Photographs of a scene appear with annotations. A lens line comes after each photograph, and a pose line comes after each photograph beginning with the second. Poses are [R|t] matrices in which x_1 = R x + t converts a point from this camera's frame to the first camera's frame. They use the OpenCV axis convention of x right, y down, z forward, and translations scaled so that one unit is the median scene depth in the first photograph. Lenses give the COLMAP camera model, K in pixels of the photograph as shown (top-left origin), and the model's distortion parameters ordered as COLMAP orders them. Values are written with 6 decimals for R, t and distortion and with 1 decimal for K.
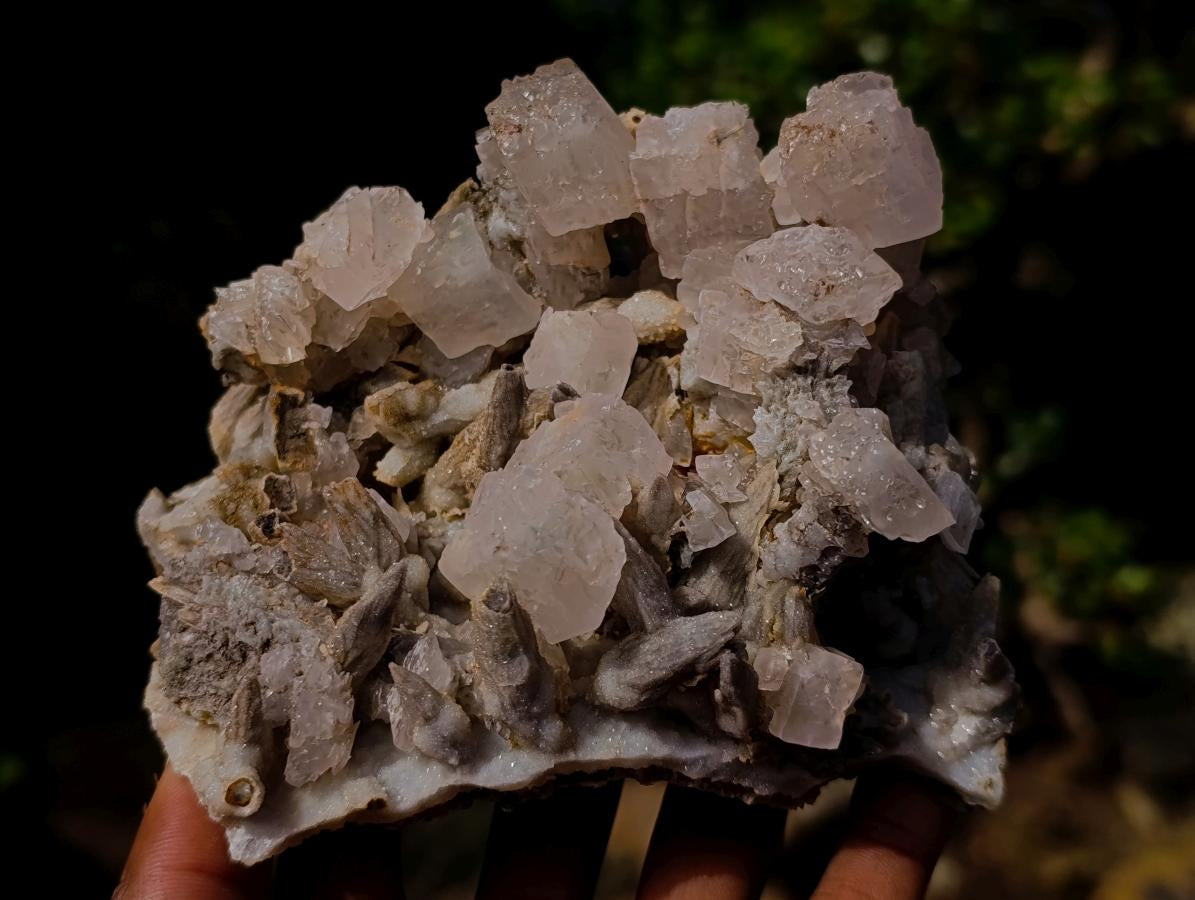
lens RADIAL K [[1699.4, 0, 594.2], [0, 1699.4, 421.8], [0, 0, 1]] dist [0.193717, -0.005829]
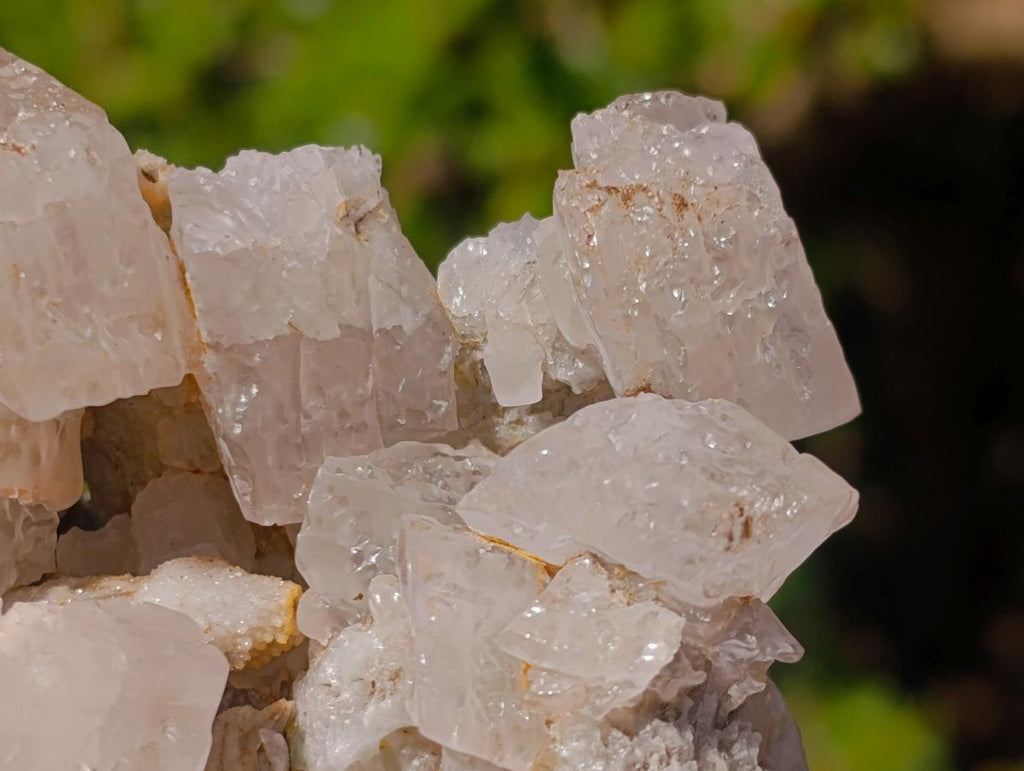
lens RADIAL K [[2976.1, 0, 513.6], [0, 2976.1, 328.8], [0, 0, 1]] dist [0.247585, -0.192318]
pose [[0.886924, 0.028706, 0.461023, -0.261801], [0.062945, 0.981246, -0.182194, 0.010537], [-0.457607, 0.190612, 0.868483, 0.304199]]
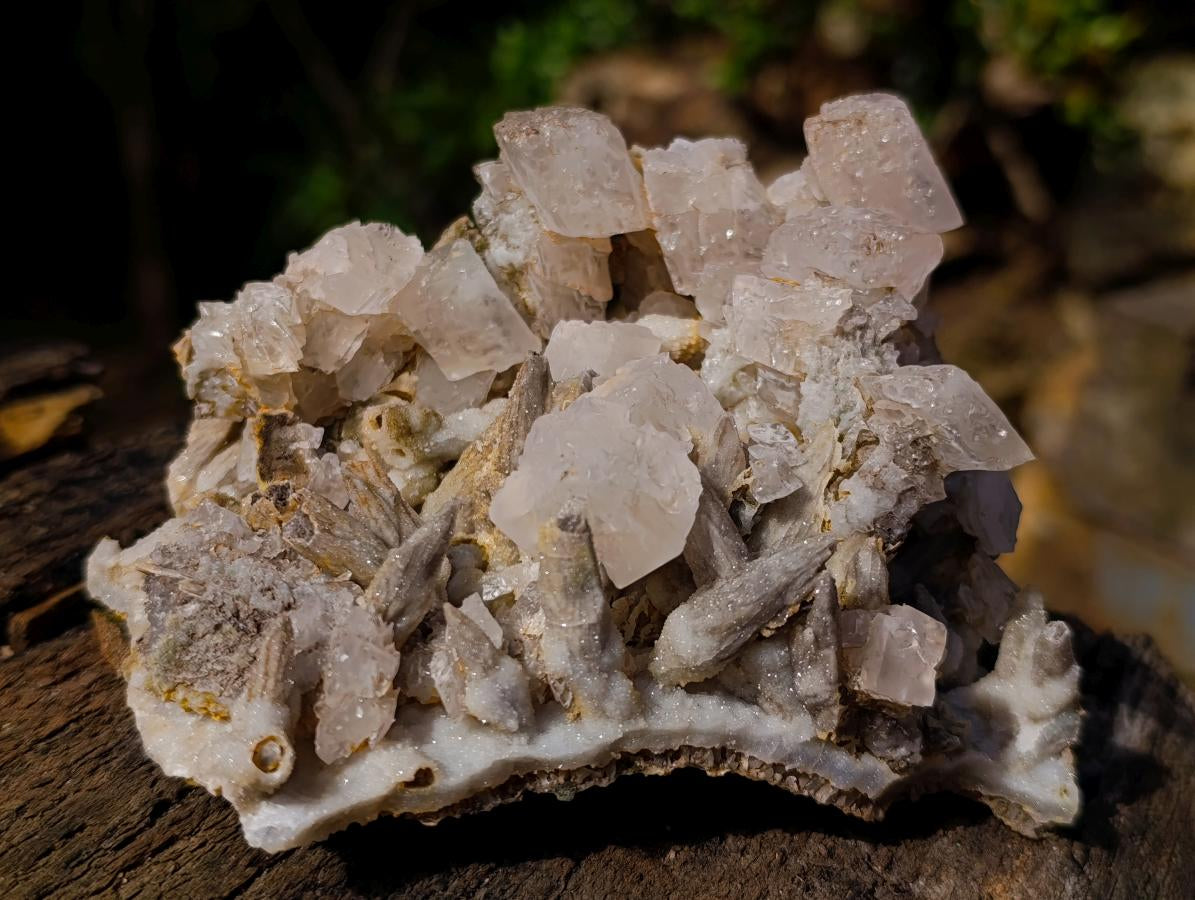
lens RADIAL K [[1667.9, 0, 597.5], [0, 1667.9, 450.0], [0, 0, 1]] dist [0.157406, -0.047135]
pose [[0.985790, 0.016423, 0.167178, -0.168416], [0.033577, 0.955863, -0.291889, 0.287922], [-0.164593, 0.293355, 0.941728, 0.137103]]
